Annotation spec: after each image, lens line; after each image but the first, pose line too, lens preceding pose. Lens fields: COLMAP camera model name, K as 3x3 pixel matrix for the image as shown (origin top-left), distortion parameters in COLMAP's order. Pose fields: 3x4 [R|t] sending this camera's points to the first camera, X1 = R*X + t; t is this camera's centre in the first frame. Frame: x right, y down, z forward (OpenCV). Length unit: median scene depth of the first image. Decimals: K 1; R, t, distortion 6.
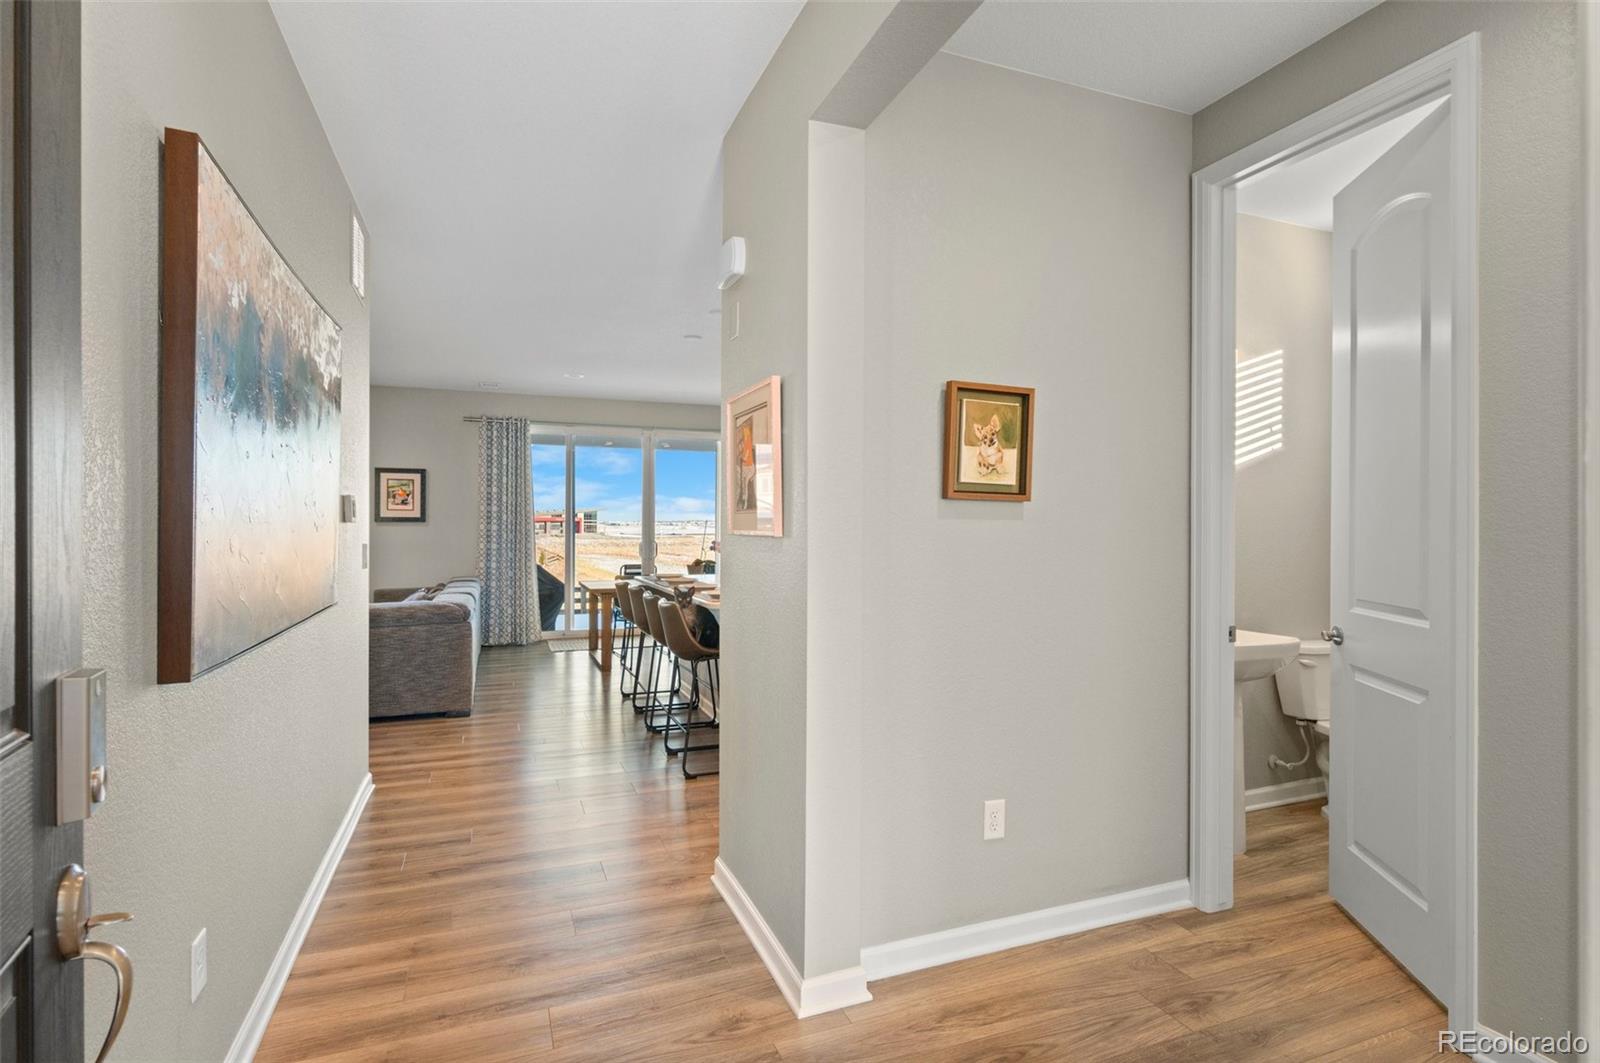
lens RADIAL K [[787.4, 0, 794.3], [0, 787.4, 526.8], [0, 0, 1]] dist [-0.003322, -0.000540]
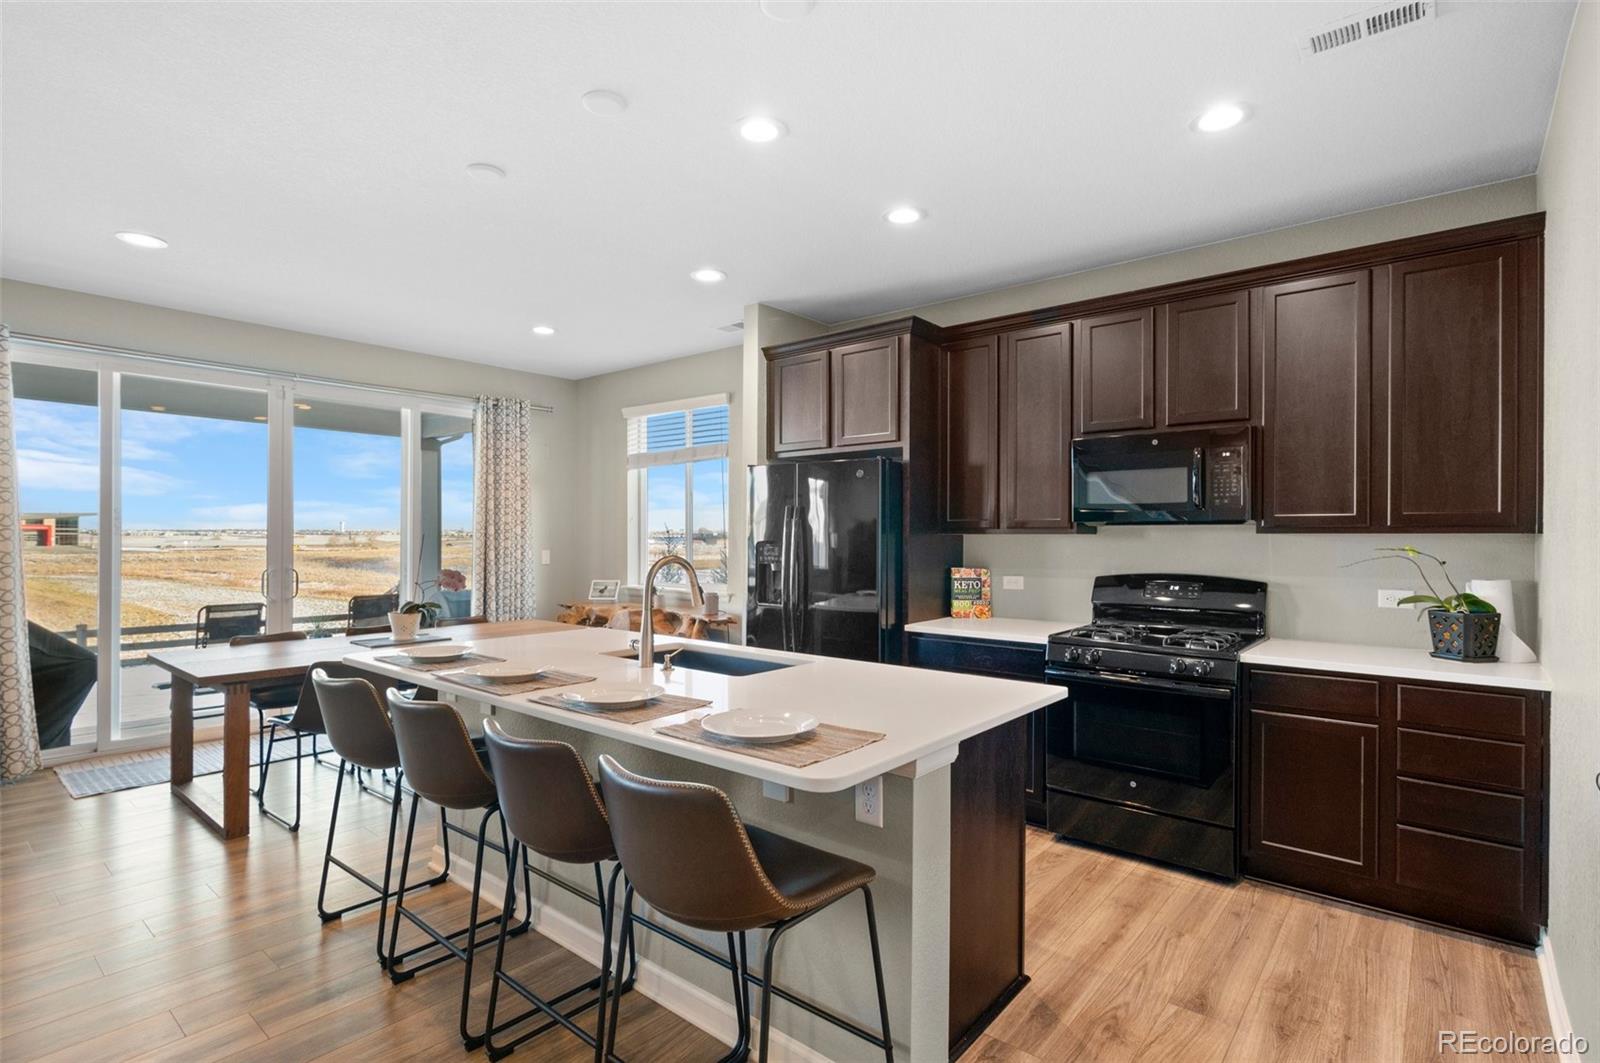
lens RADIAL K [[787.4, 0, 801.2], [0, 787.4, 531.5], [0, 0, 1]] dist [-0.003322, -0.000540]
pose [[0.875958, -0.000067, 0.482387, -0.143630], [0.002697, 0.999985, -0.004758, -0.006009], [-0.482380, 0.005469, 0.875945, 0.339430]]
